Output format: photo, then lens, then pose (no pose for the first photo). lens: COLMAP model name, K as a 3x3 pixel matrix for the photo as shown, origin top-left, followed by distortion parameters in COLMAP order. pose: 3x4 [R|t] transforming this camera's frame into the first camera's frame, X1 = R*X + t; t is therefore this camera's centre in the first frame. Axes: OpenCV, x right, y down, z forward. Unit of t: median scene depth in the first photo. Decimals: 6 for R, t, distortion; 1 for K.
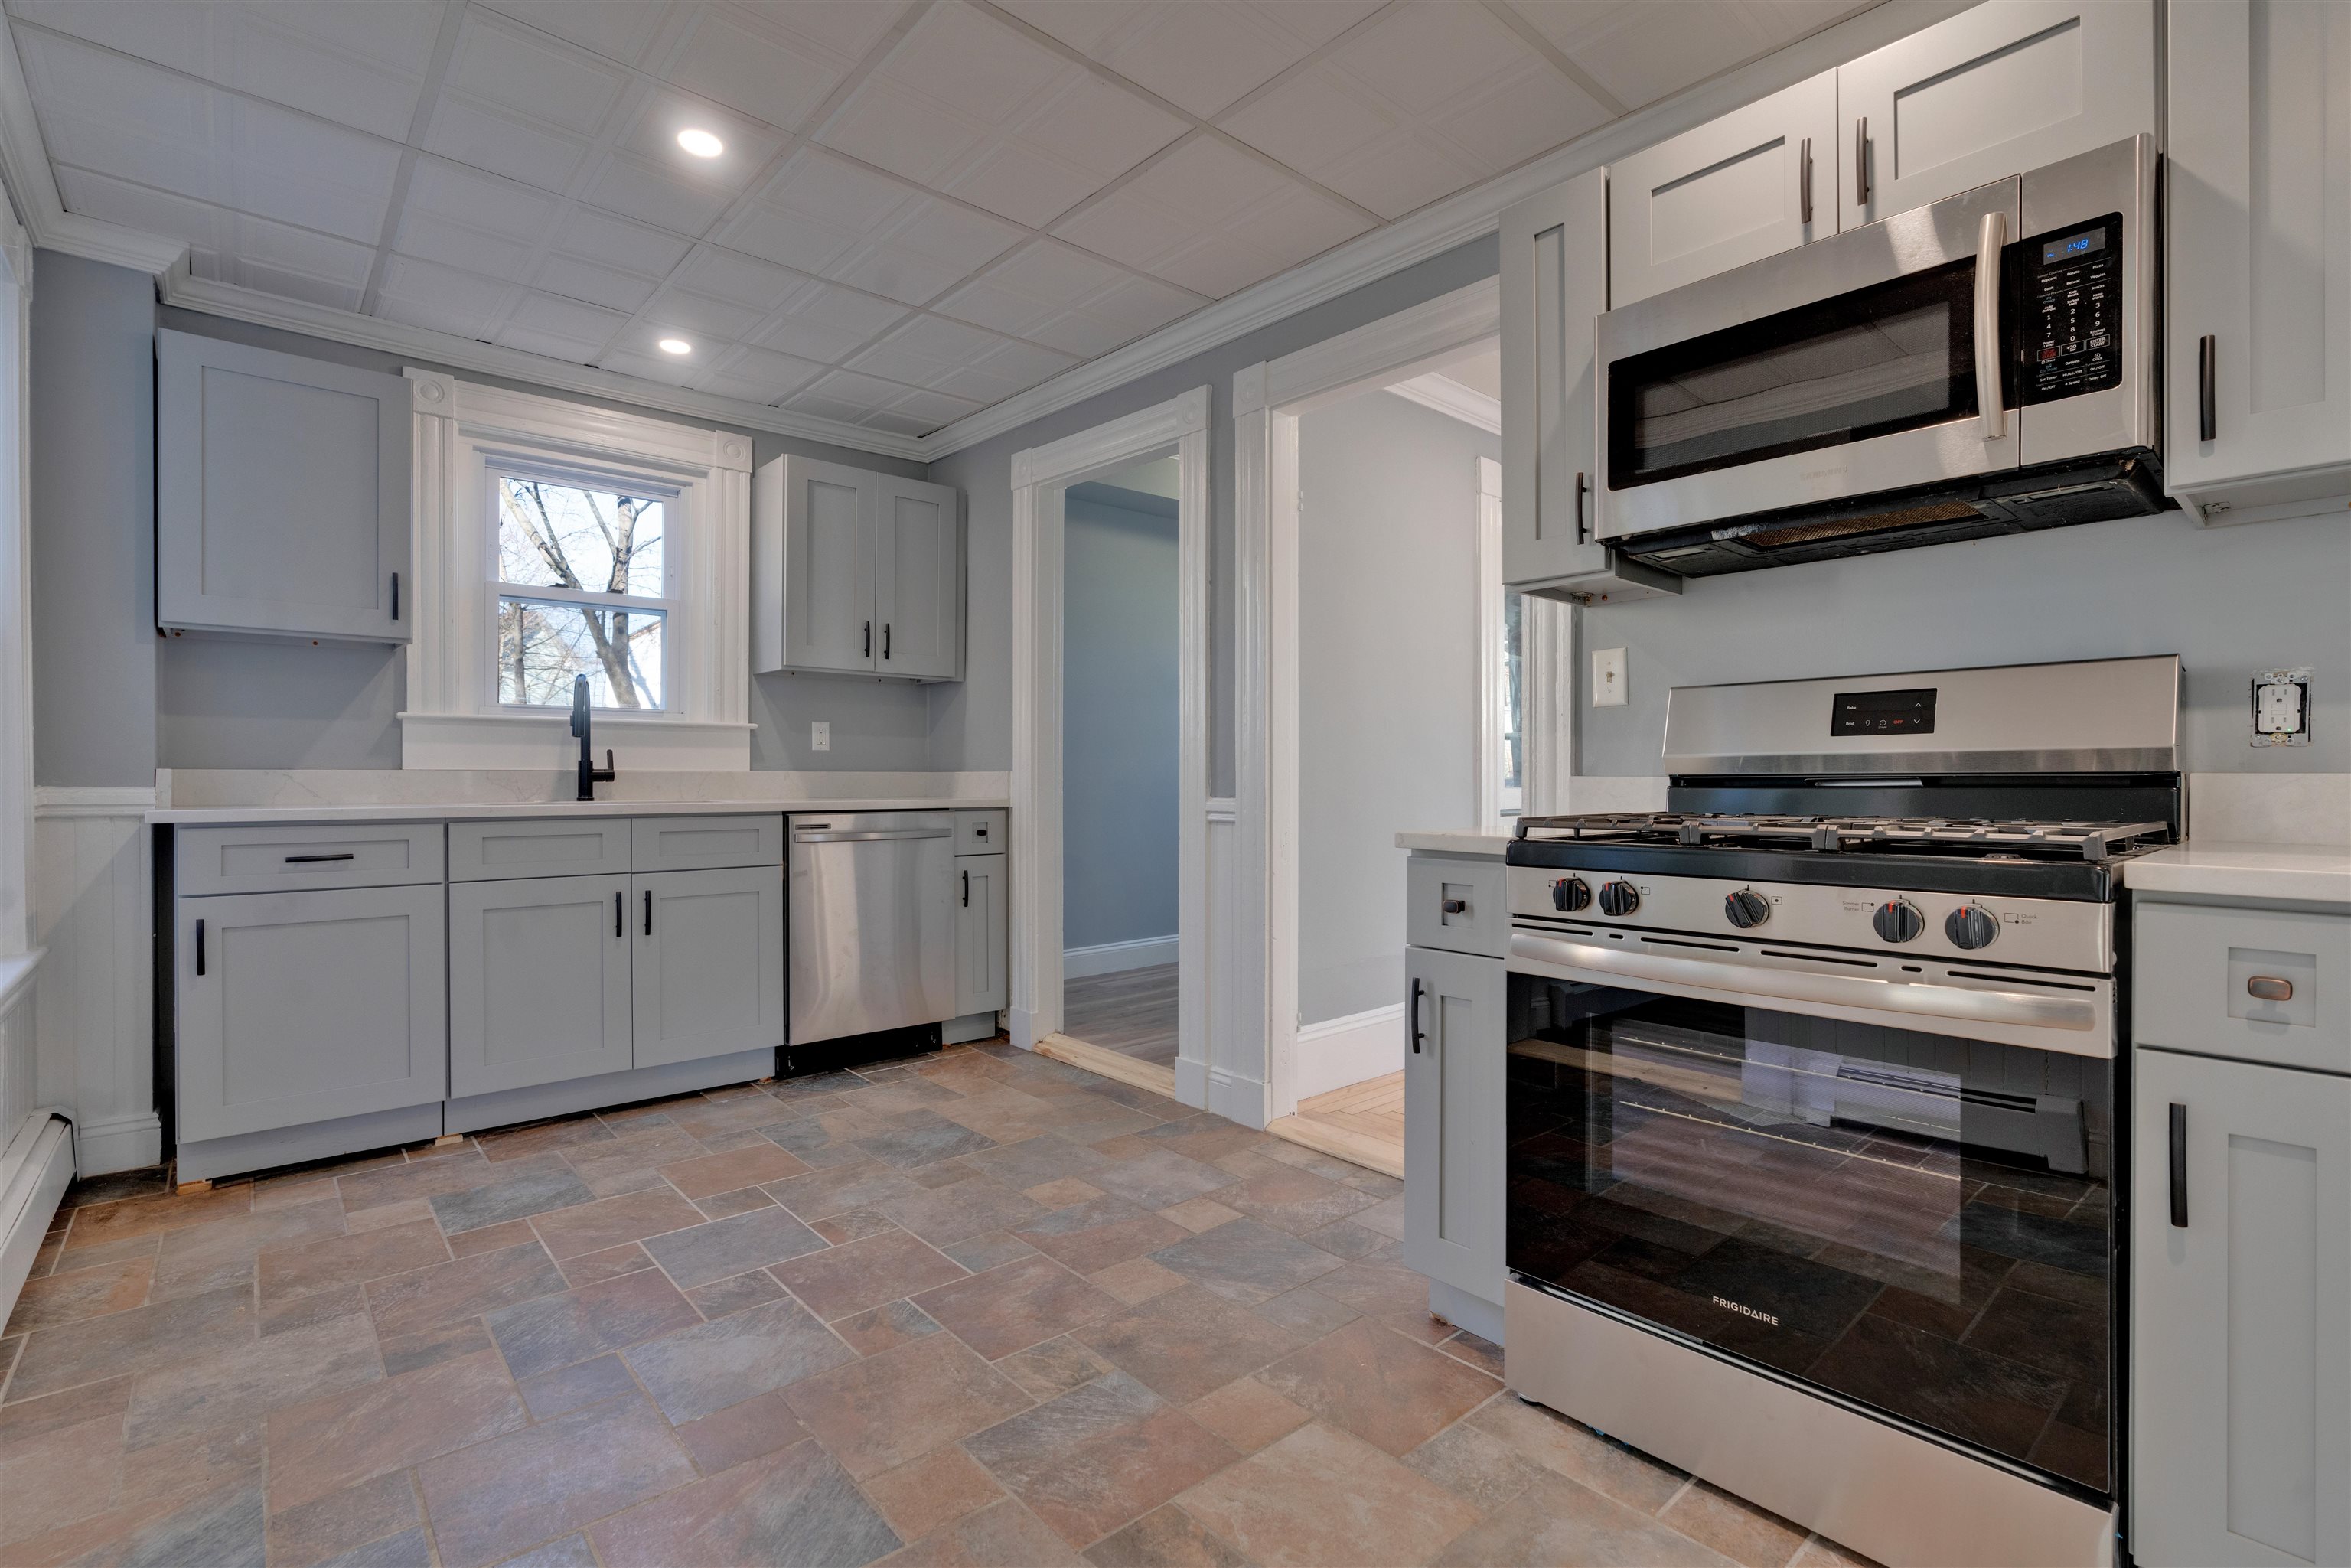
lens RADIAL K [[1067.2, 0, 1218.2], [0, 1067.2, 786.3], [0, 0, 1]] dist [-0.012850, 0.004256]
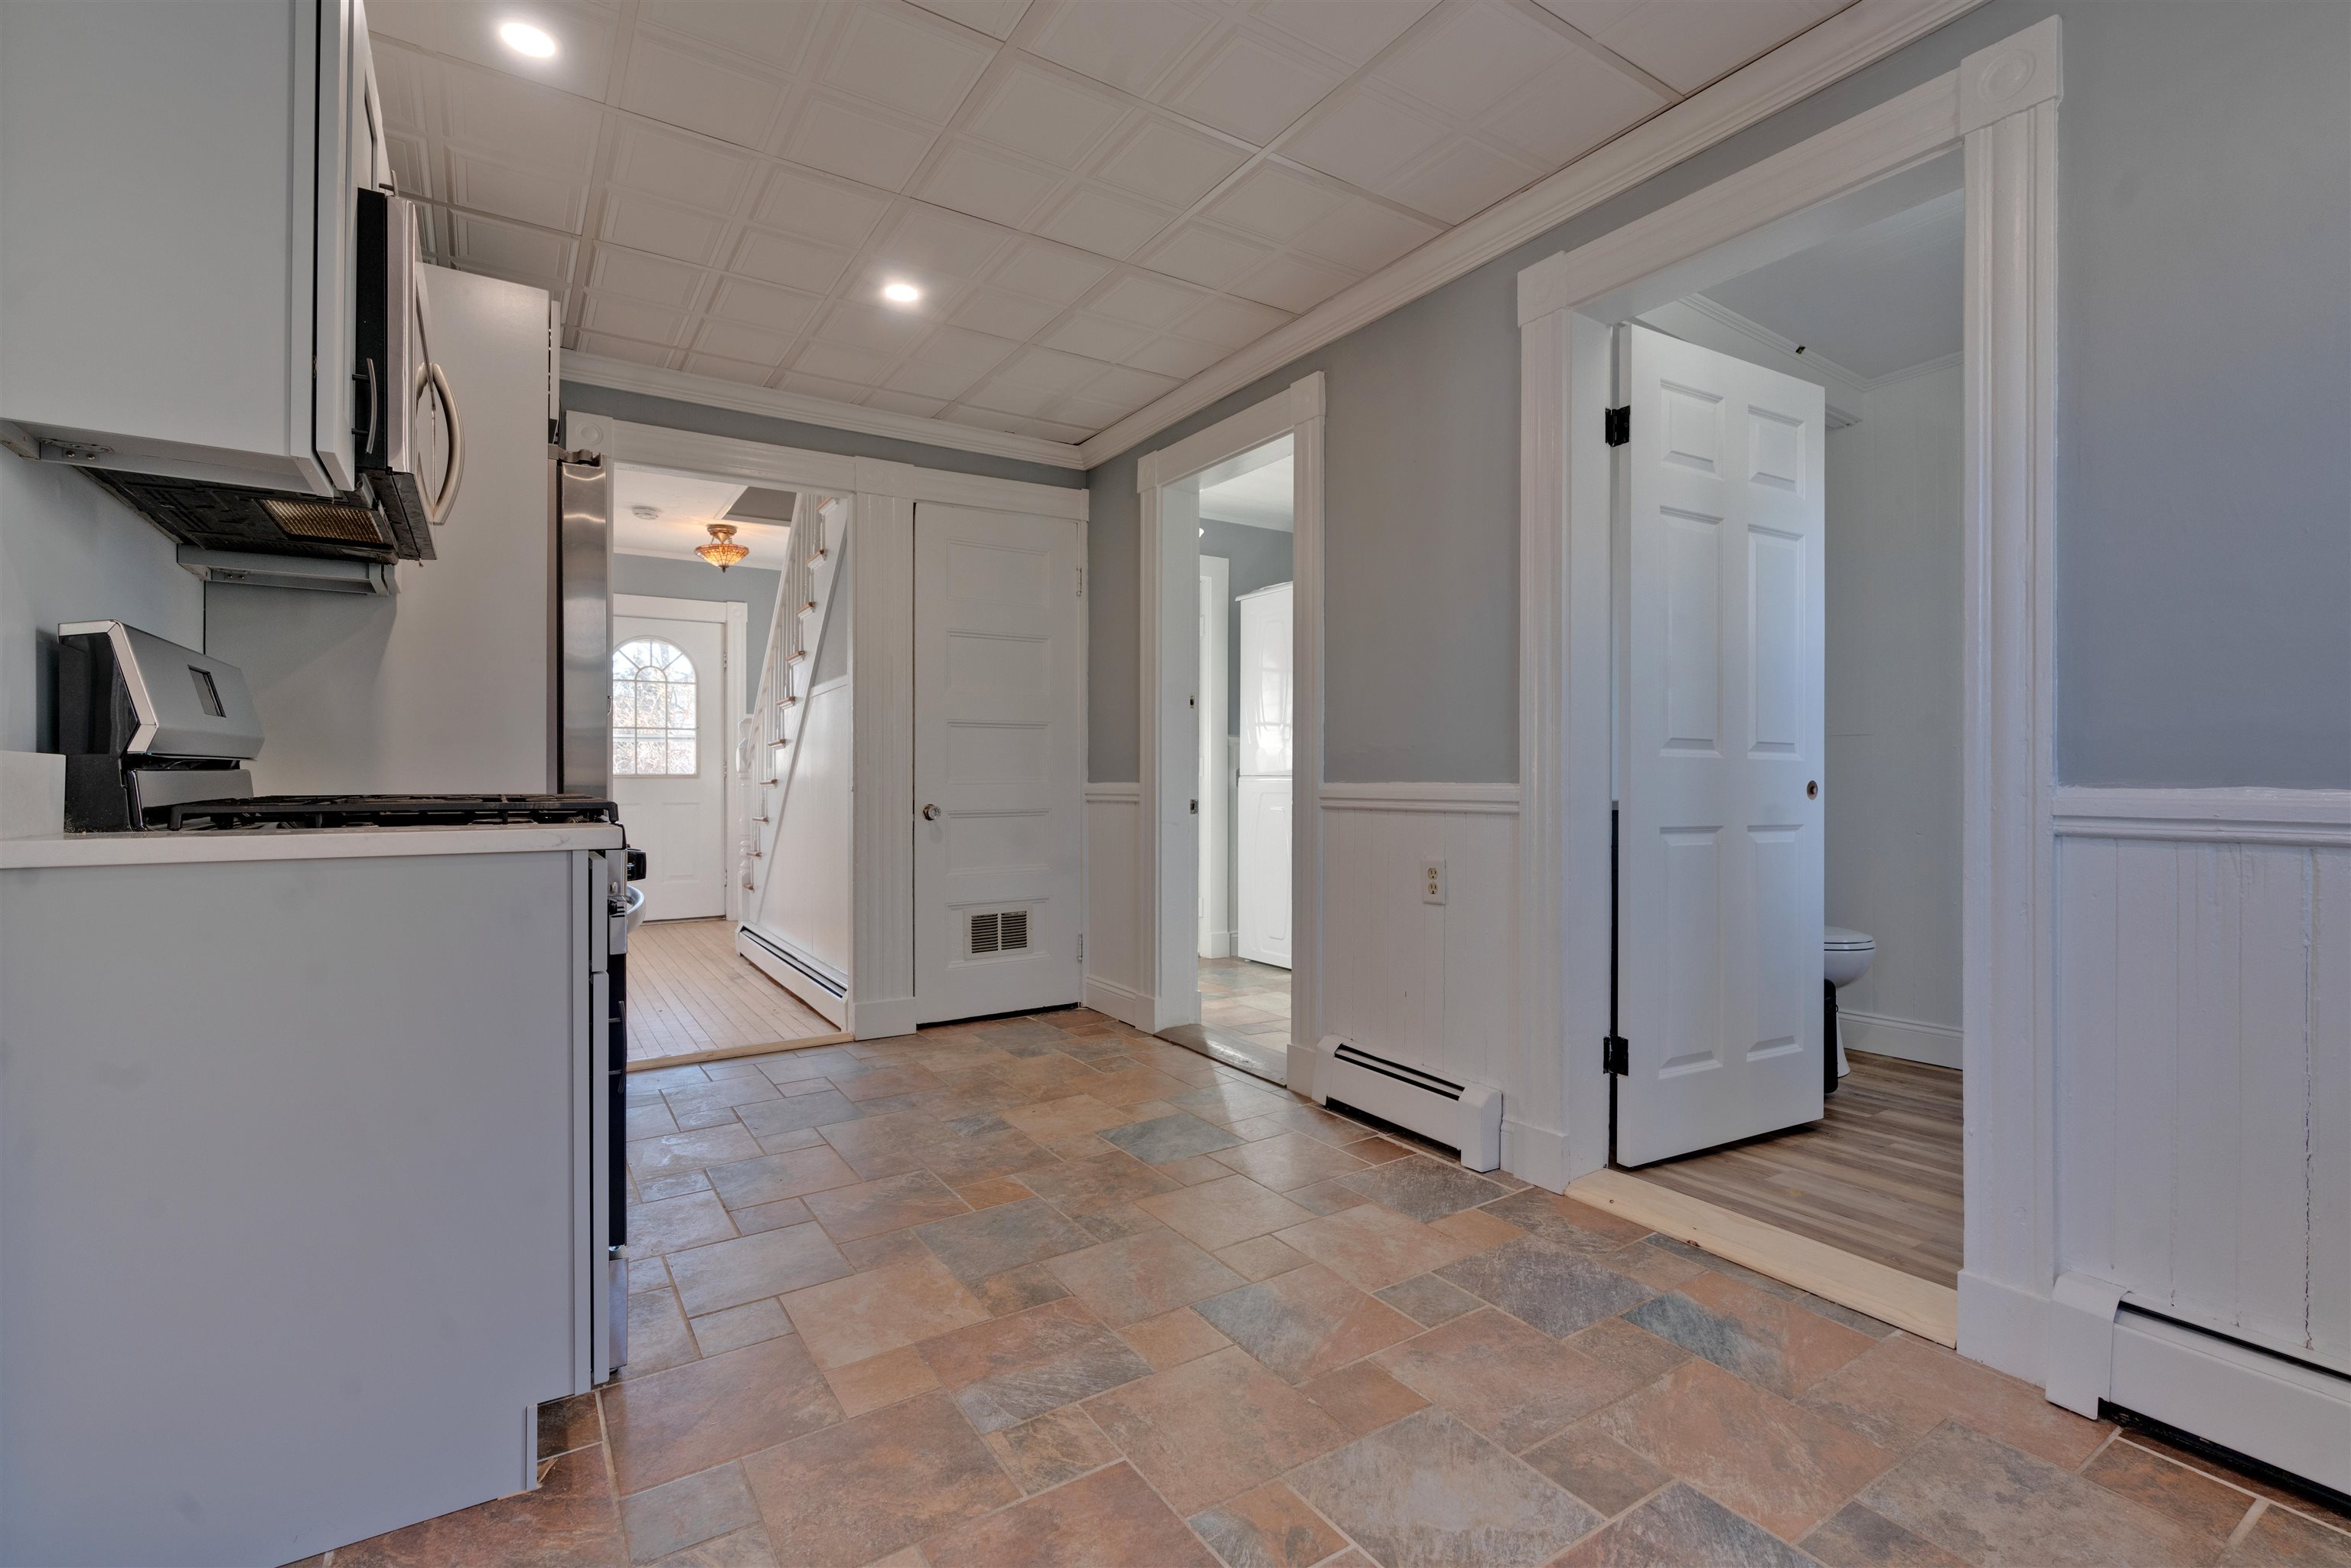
lens RADIAL K [[1067.2, 0, 1193.1], [0, 1067.2, 778.7], [0, 0, 1]] dist [-0.012850, 0.004256]
pose [[-0.986091, -0.001616, 0.166200, -0.402404], [-0.000638, 0.999982, 0.005942, 0.001623], [-0.166207, 0.005753, -0.986074, 1.799307]]
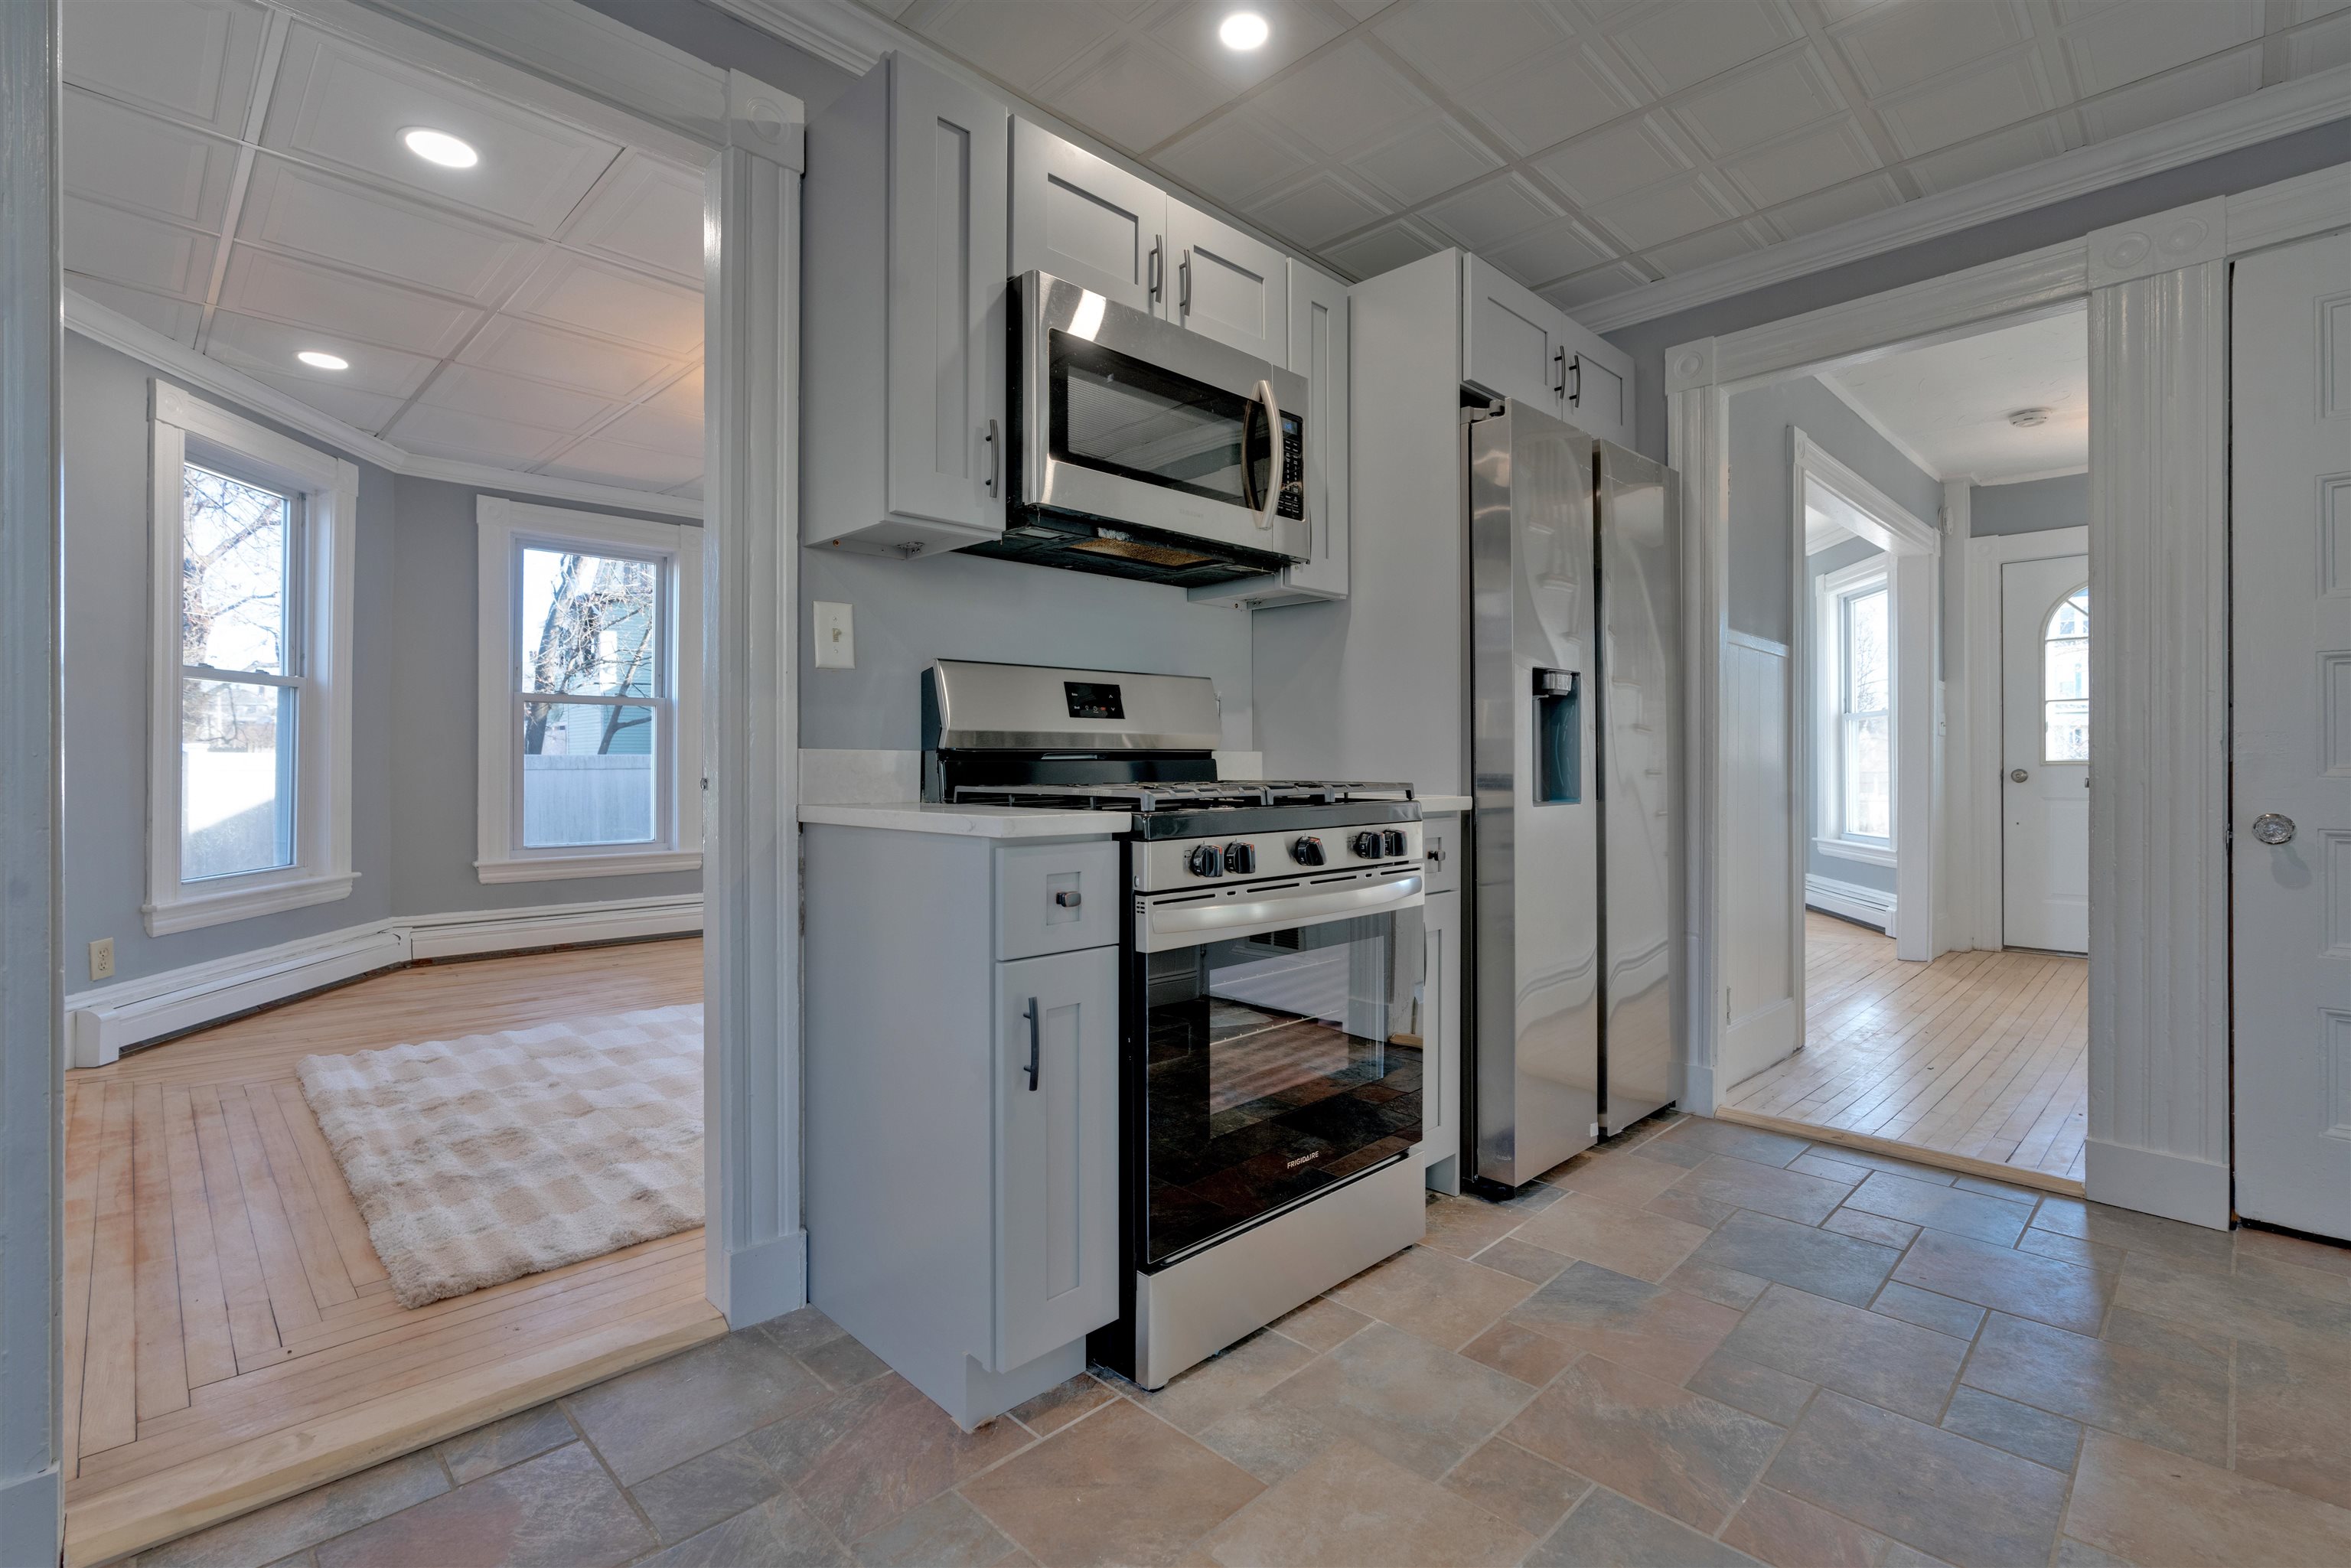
lens RADIAL K [[1067.2, 0, 1163.0], [0, 1067.2, 767.9], [0, 0, 1]] dist [-0.012850, 0.004256]
pose [[-0.019654, -0.004943, 0.999795, -0.639675], [0.005835, 0.999970, 0.005058, 0.004155], [-0.999790, 0.005933, -0.019625, 0.949158]]
